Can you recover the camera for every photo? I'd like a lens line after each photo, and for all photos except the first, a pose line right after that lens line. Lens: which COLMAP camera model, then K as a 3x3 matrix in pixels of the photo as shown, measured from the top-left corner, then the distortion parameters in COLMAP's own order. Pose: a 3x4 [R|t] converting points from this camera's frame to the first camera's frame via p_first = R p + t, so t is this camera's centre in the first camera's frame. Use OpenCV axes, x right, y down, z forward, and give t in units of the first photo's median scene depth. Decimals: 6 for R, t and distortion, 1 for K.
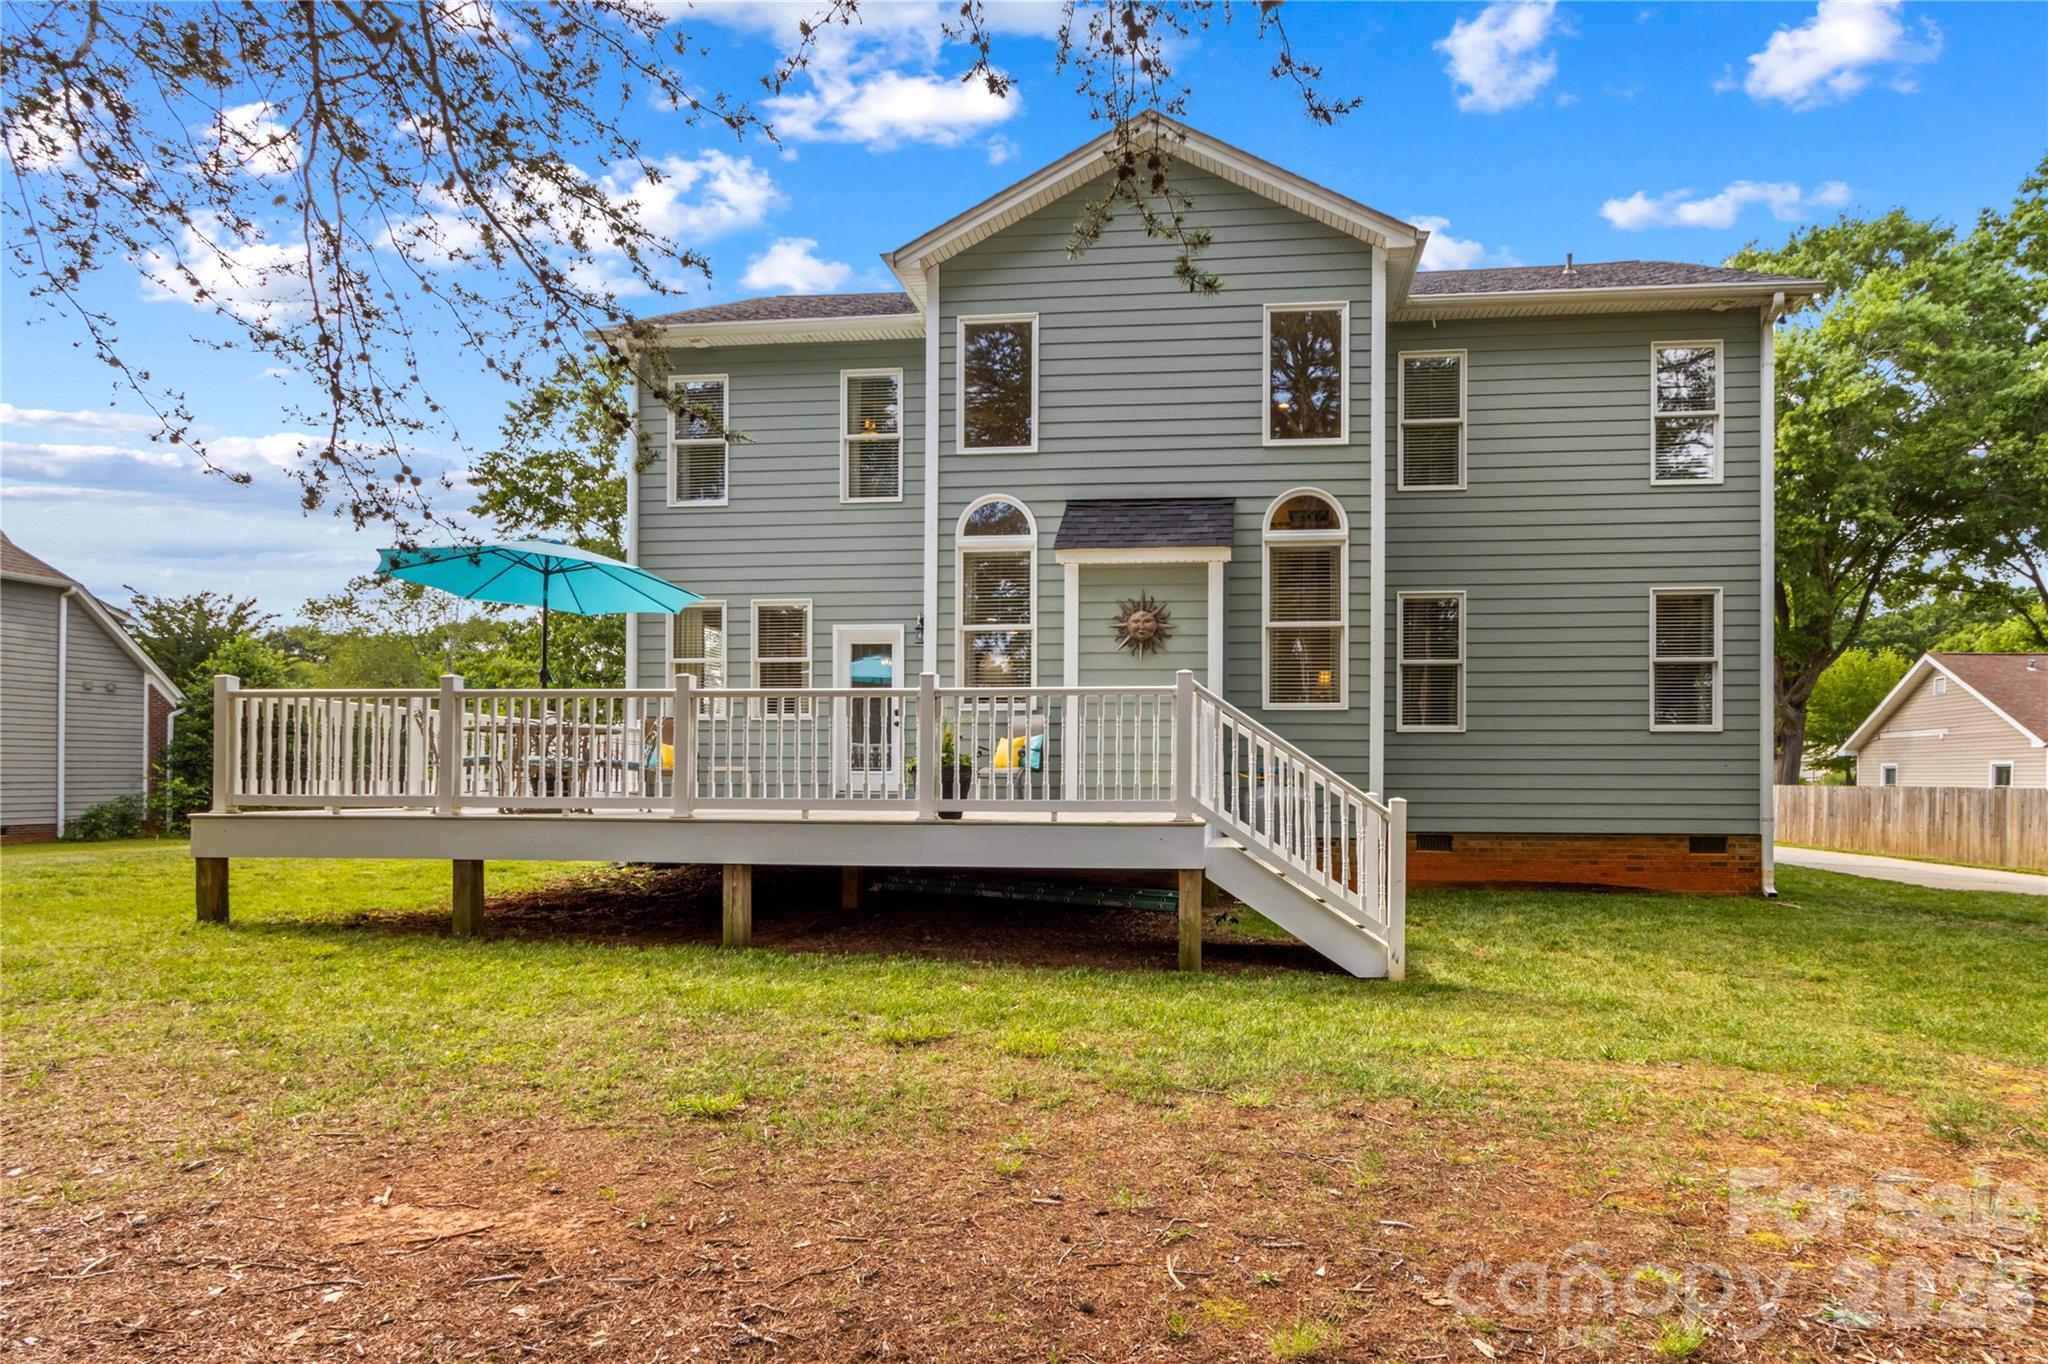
lens RADIAL K [[1103.1, 0, 1096.1], [0, 1103.1, 771.3], [0, 0, 1]] dist [-0.021867, -0.000258]
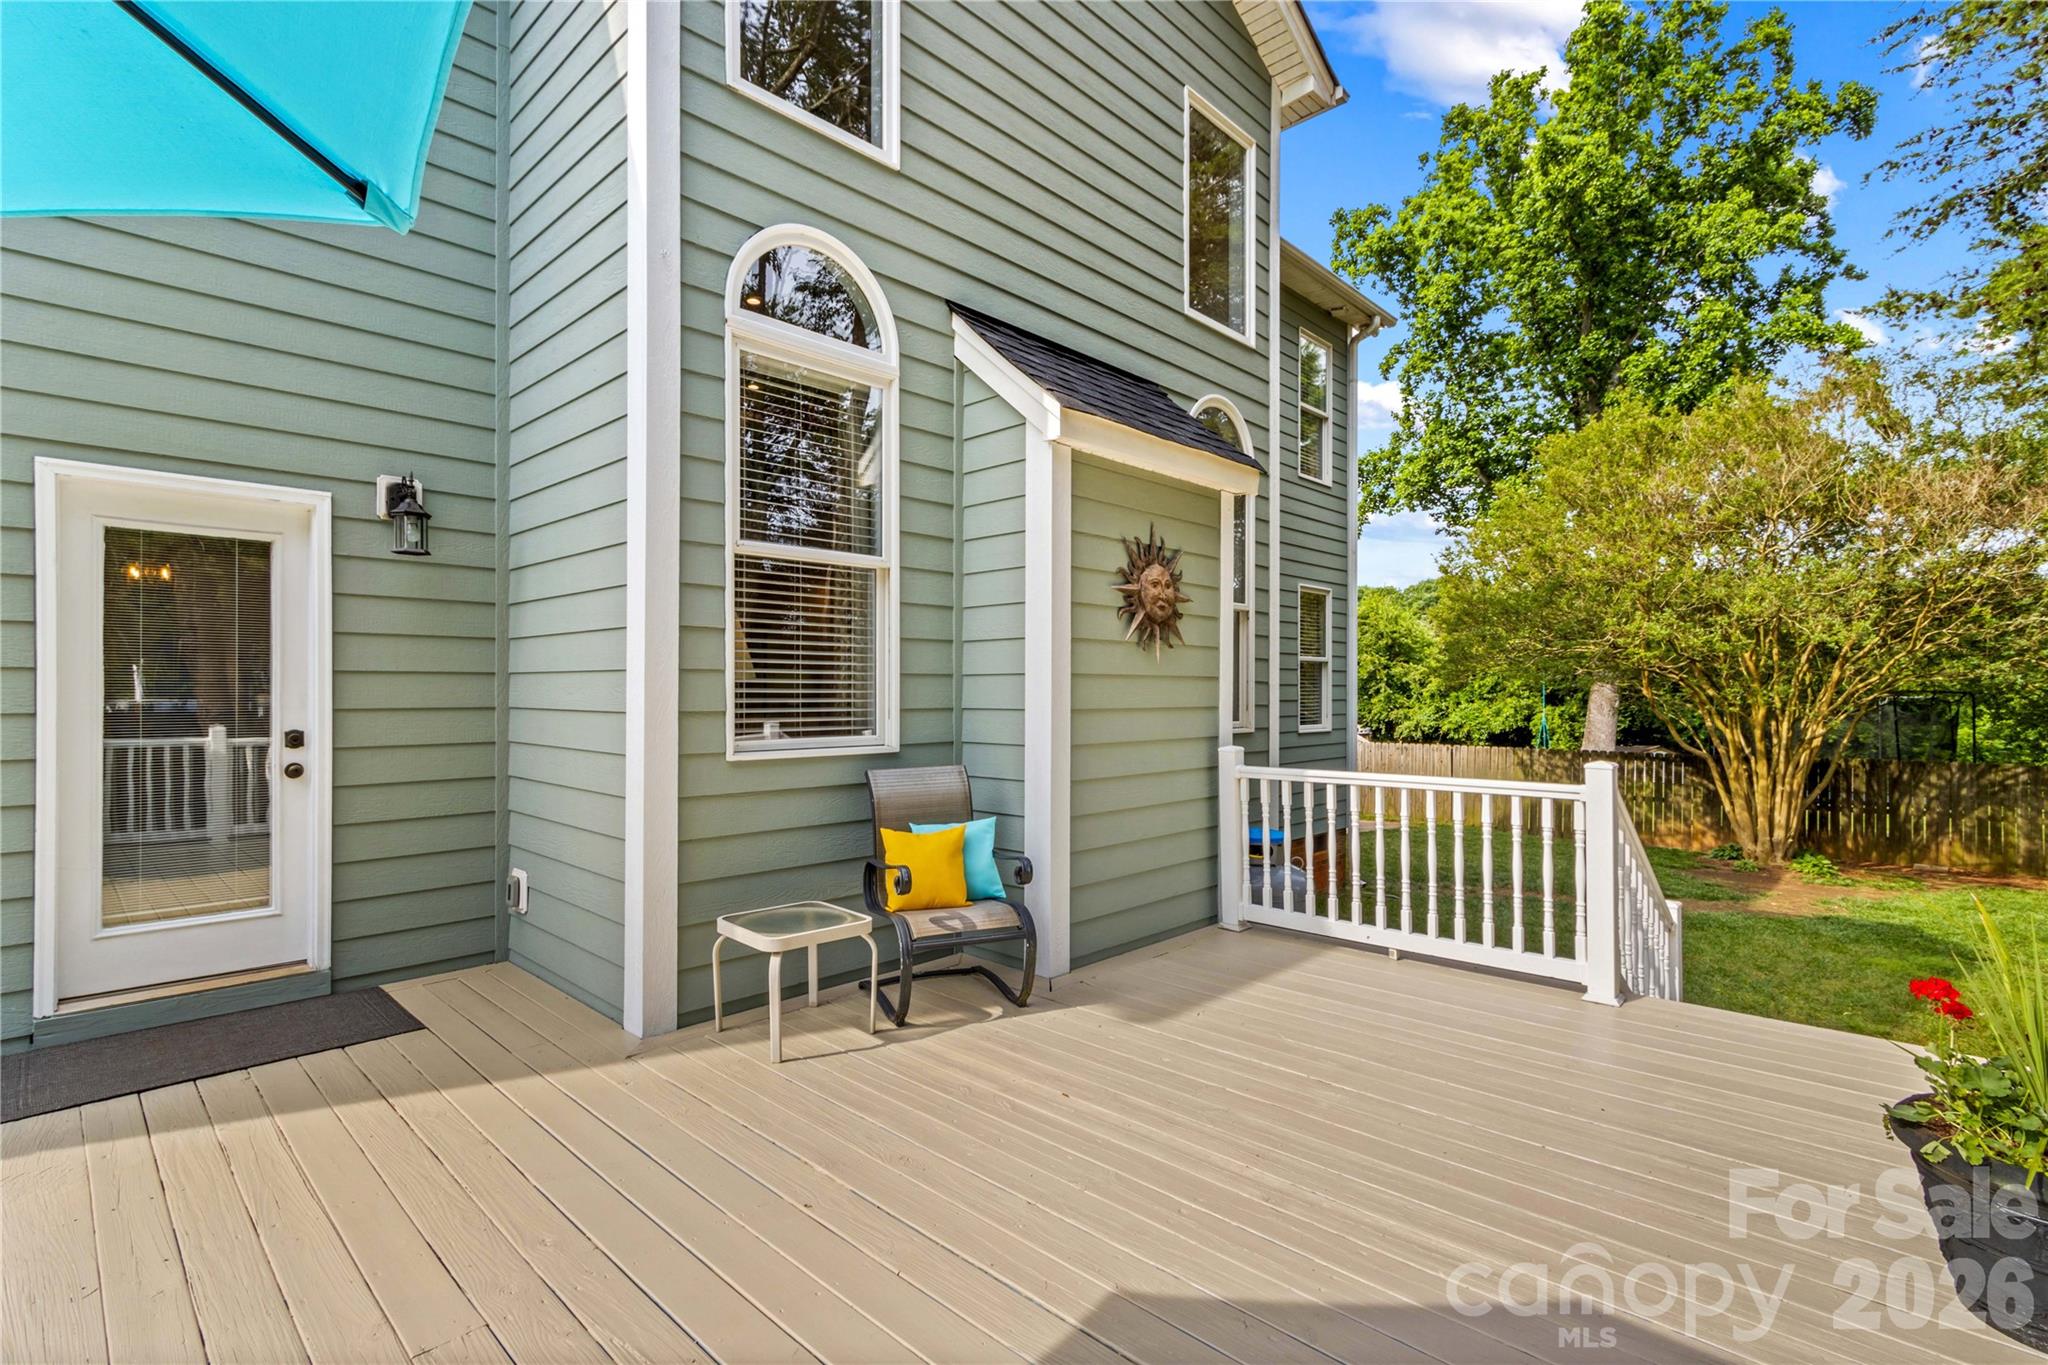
lens RADIAL K [[984.2, 0, 1024.0], [0, 984.2, 682.5], [0, 0, 1]] dist [-0.002104, -0.000429]
pose [[0.594120, 0.001688, 0.804375, -0.339136], [-0.002781, 0.999996, -0.000044, -0.082804], [-0.804372, -0.002211, 0.594122, 0.716126]]
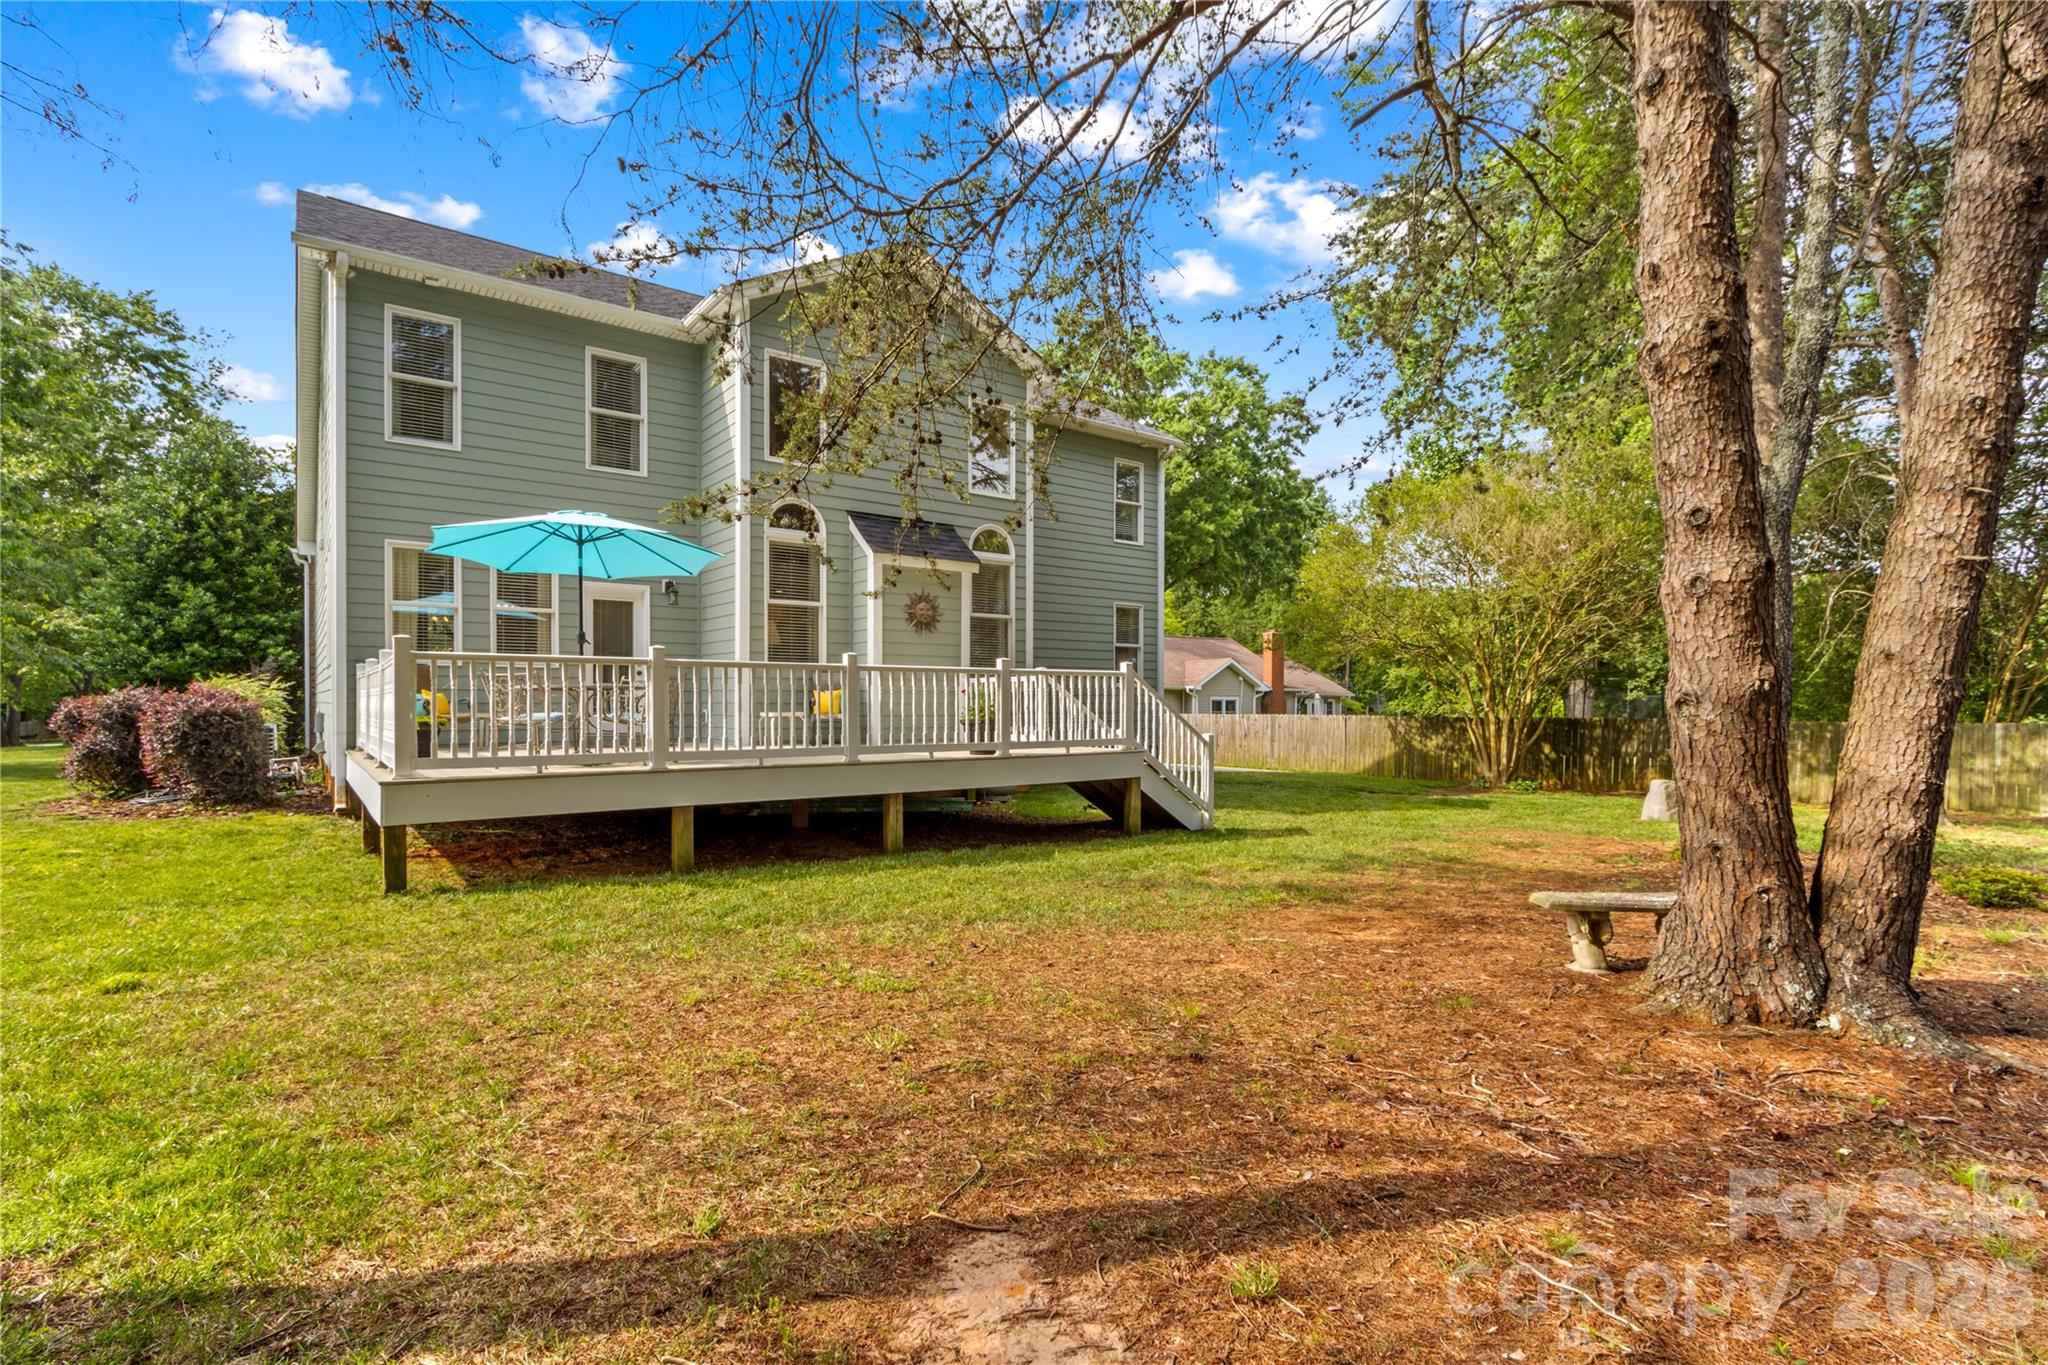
lens RADIAL K [[984.2, 0, 1024.0], [0, 984.2, 682.5], [0, 0, 1]] dist [-0.002104, -0.000429]
pose [[0.714739, 0.008173, 0.699344, -0.690445], [0.000151, 0.999930, -0.011840, -0.025503], [-0.699391, 0.008568, 0.714688, 0.009757]]
